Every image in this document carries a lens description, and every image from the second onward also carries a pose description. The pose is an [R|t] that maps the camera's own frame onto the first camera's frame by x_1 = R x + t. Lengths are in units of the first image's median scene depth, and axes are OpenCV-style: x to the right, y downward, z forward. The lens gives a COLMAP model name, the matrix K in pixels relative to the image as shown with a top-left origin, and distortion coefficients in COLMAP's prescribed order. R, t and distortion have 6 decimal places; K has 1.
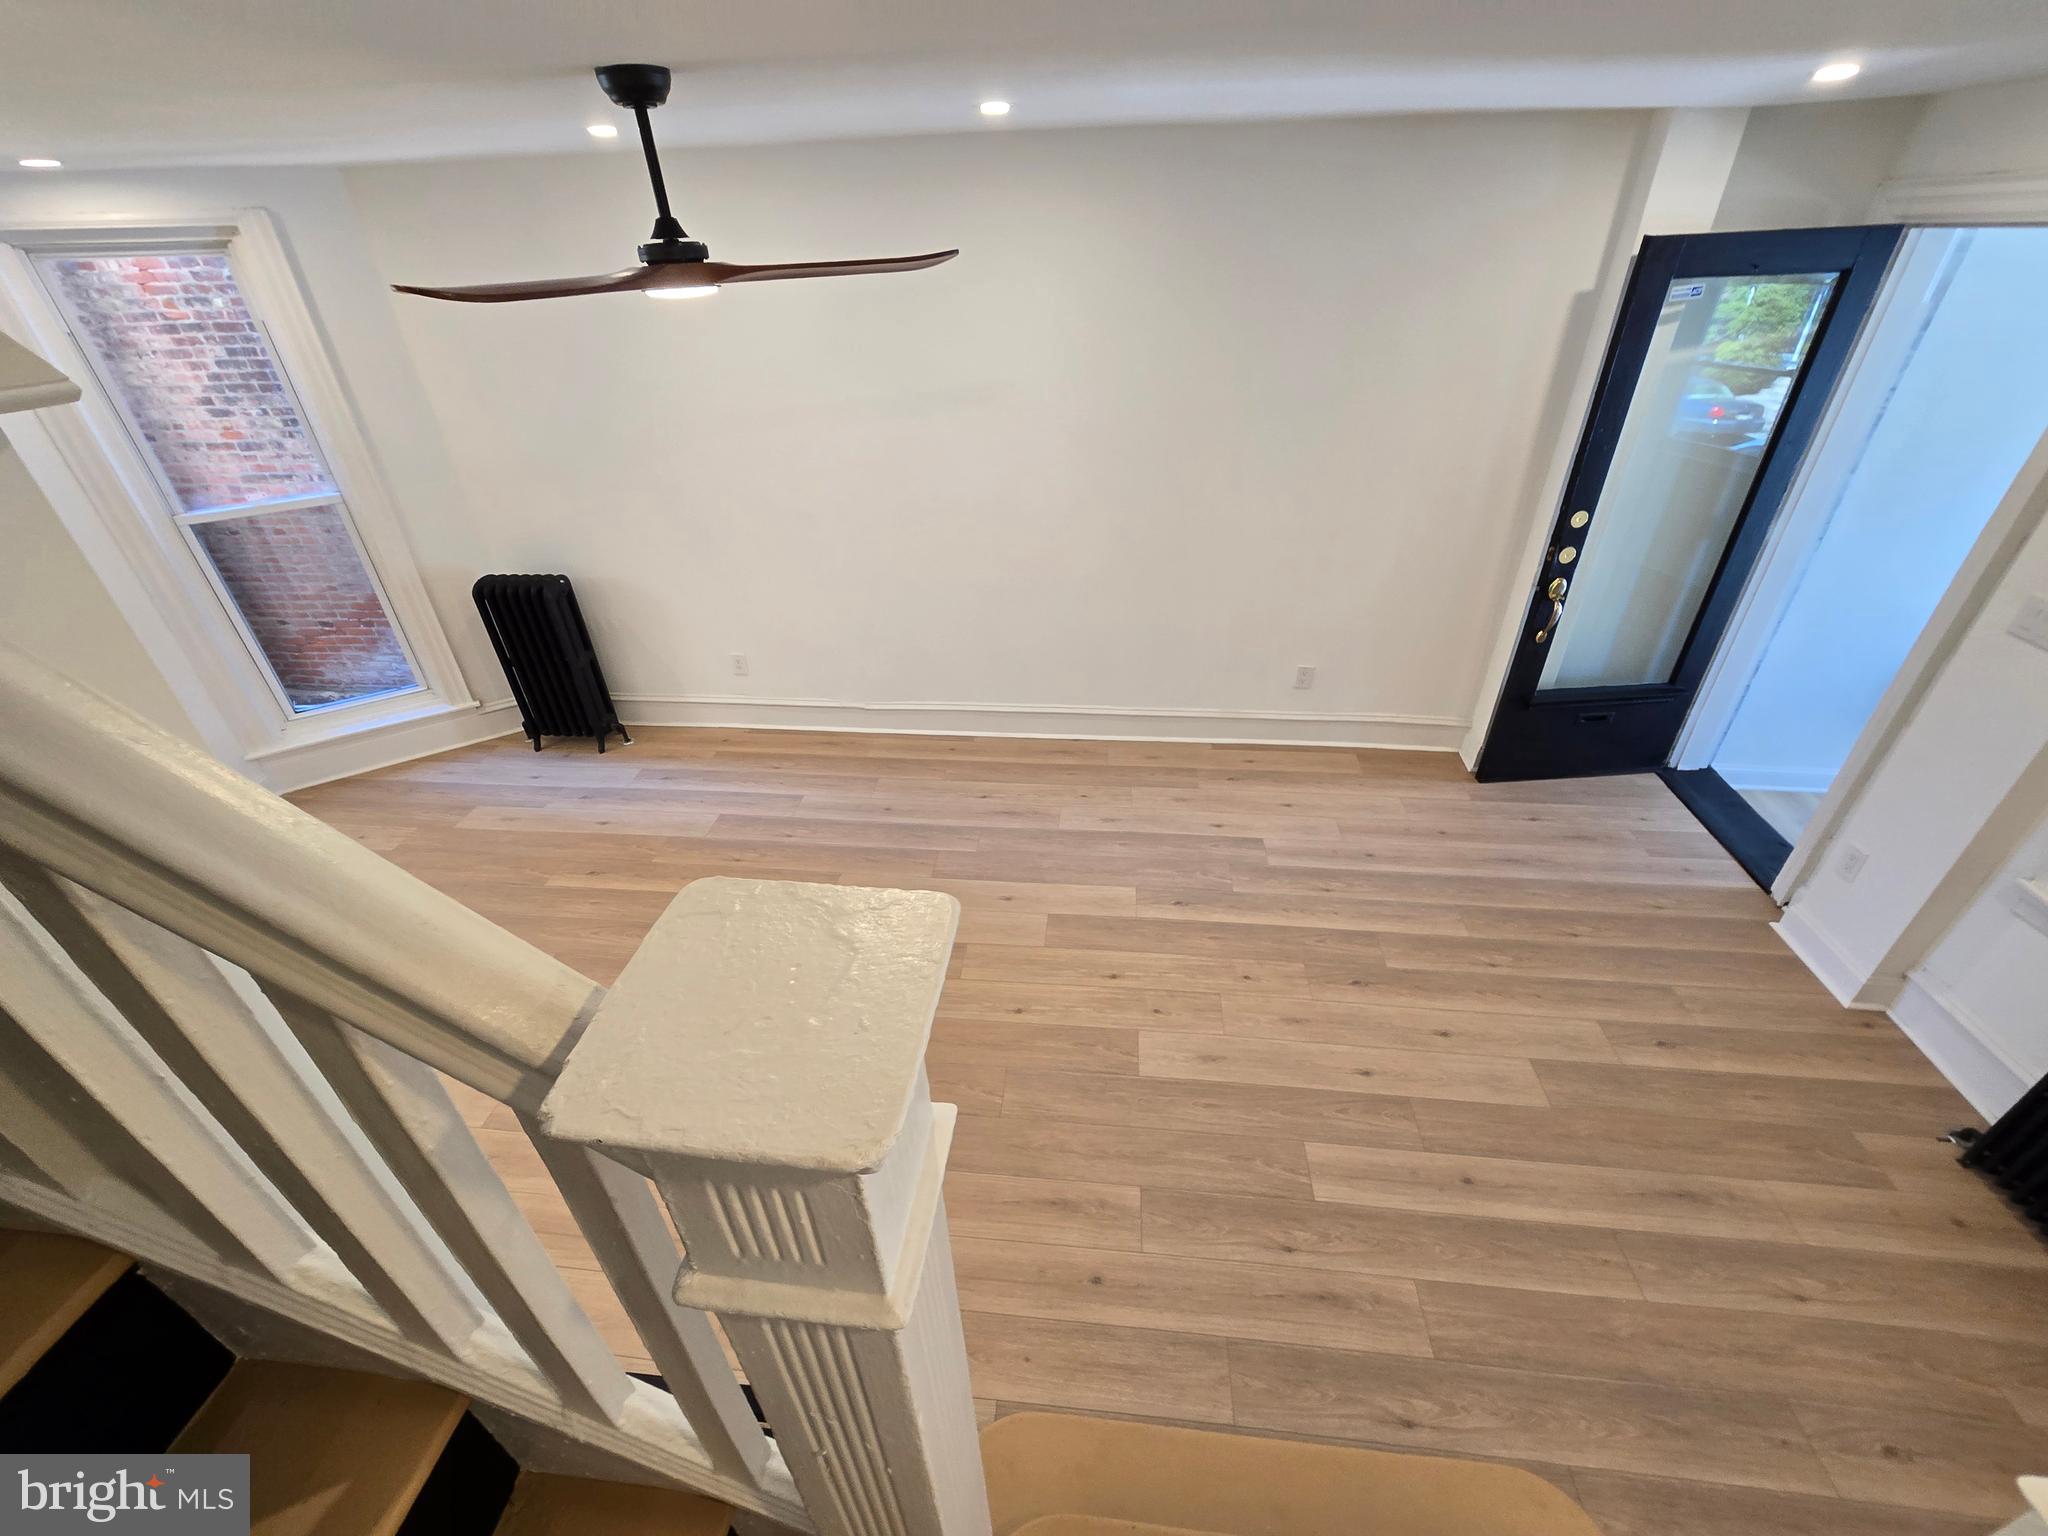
lens RADIAL K [[841.6, 0, 1031.7], [0, 841.6, 762.3], [0, 0, 1]] dist [-0.004798, 0.001201]
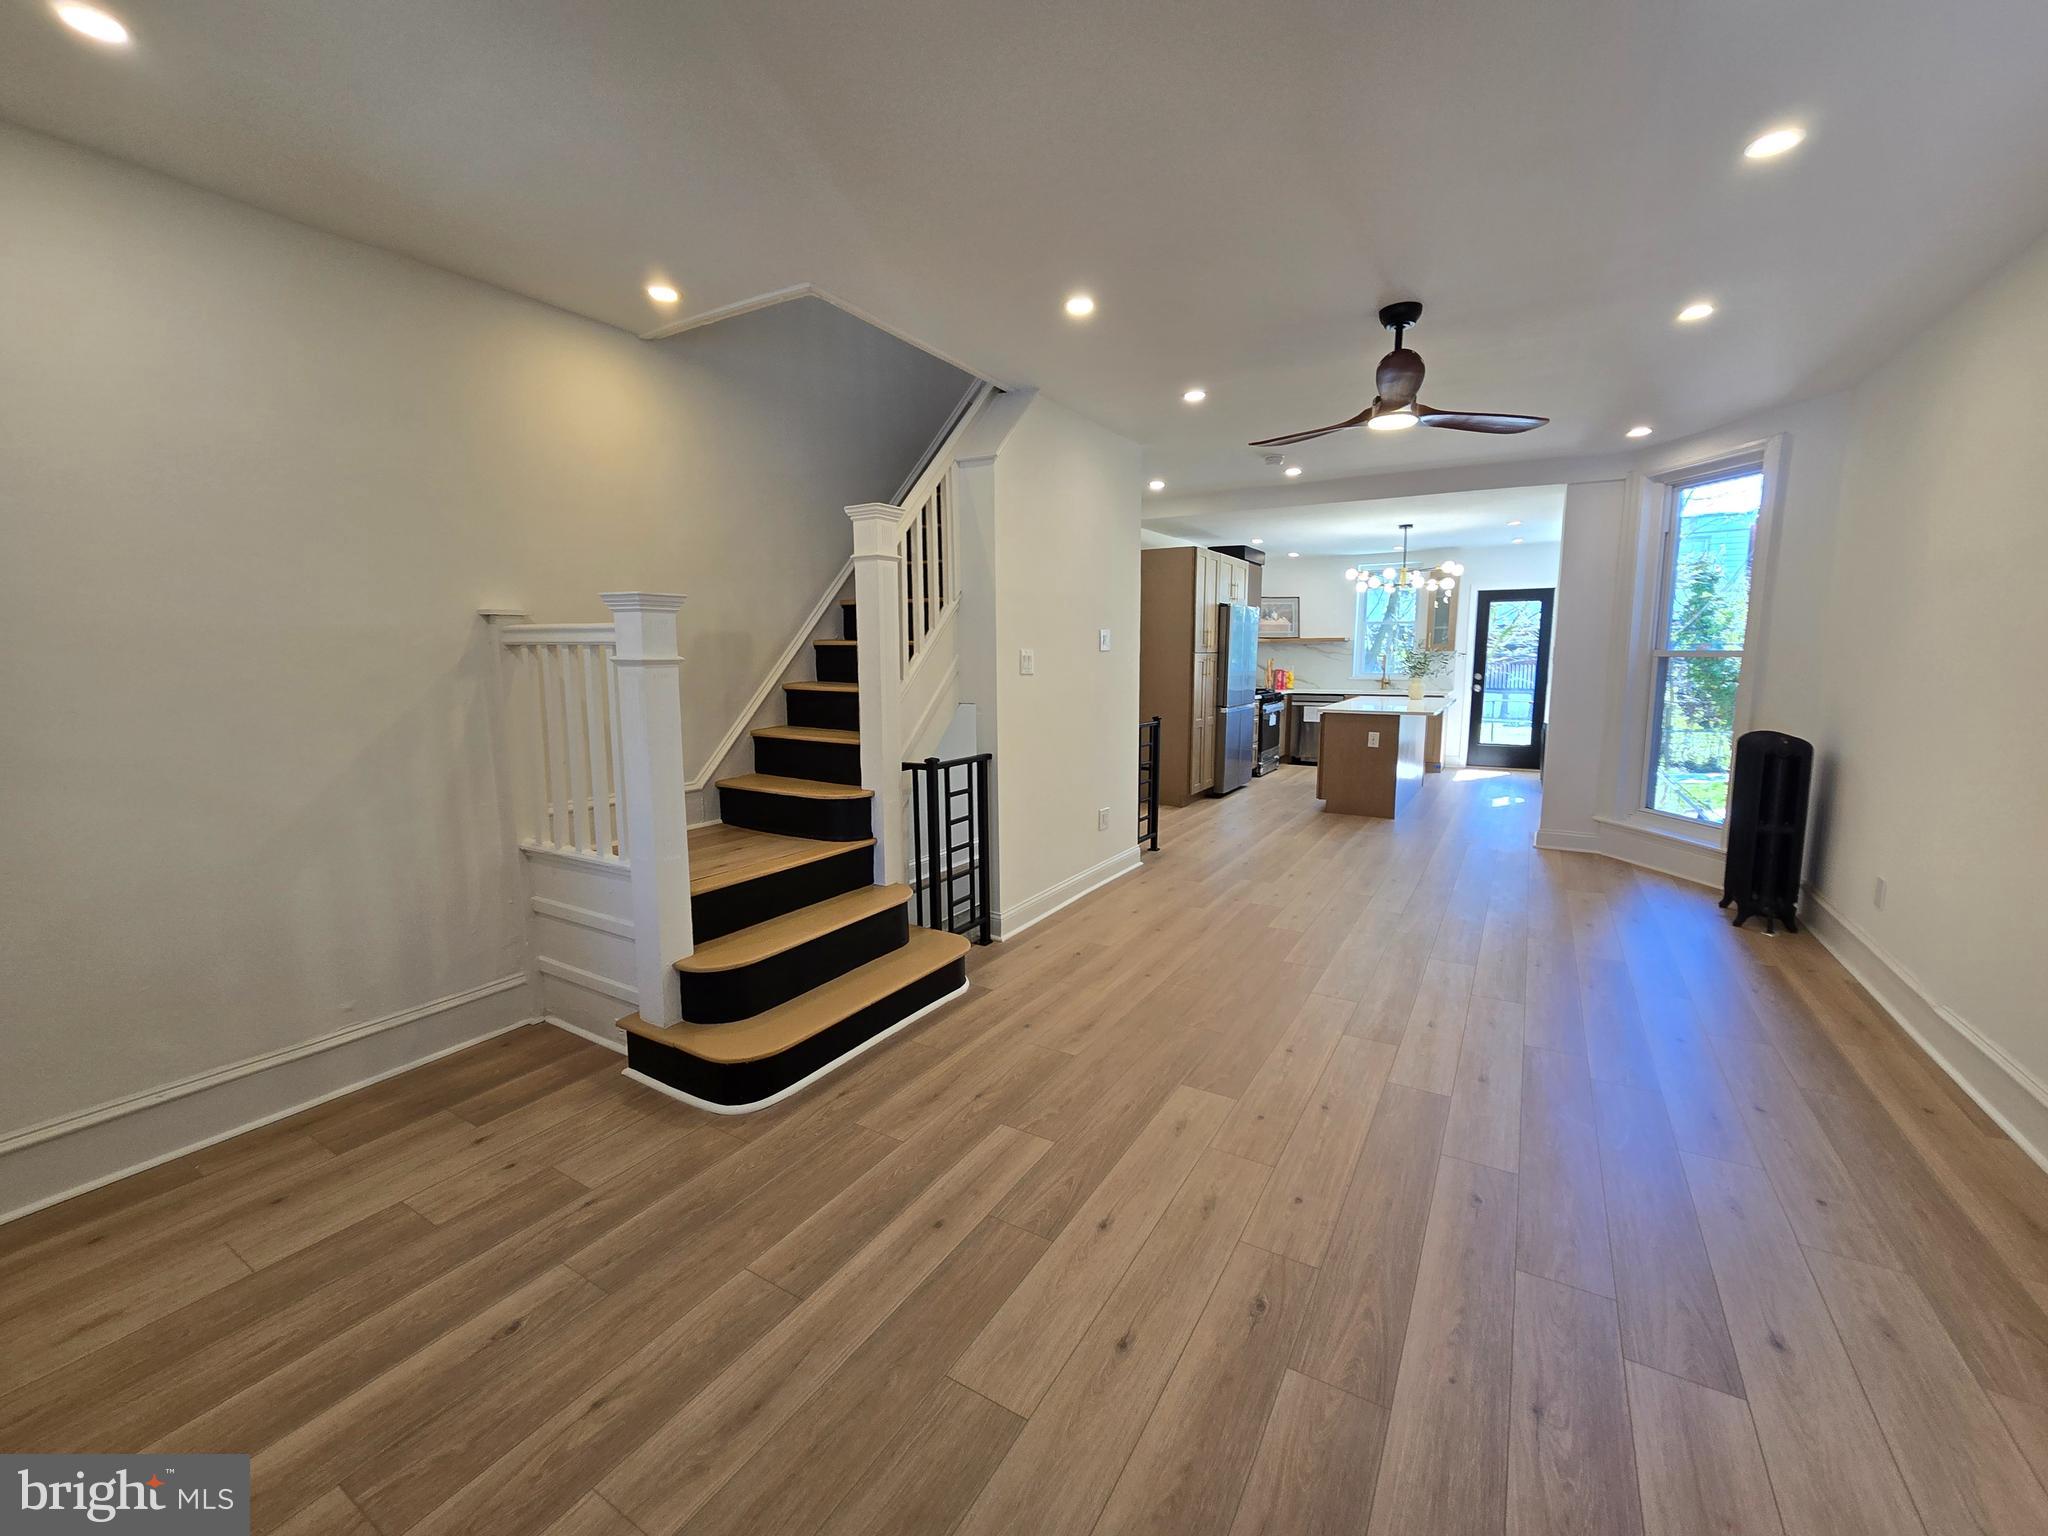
lens RADIAL K [[841.6, 0, 1013.9], [0, 841.6, 768.7], [0, 0, 1]] dist [-0.004798, 0.001201]
pose [[-0.431266, 0.154546, -0.888890, 1.072263], [-0.467945, 0.804031, 0.366827, -0.202923], [0.771386, 0.574152, -0.274432, 0.940132]]
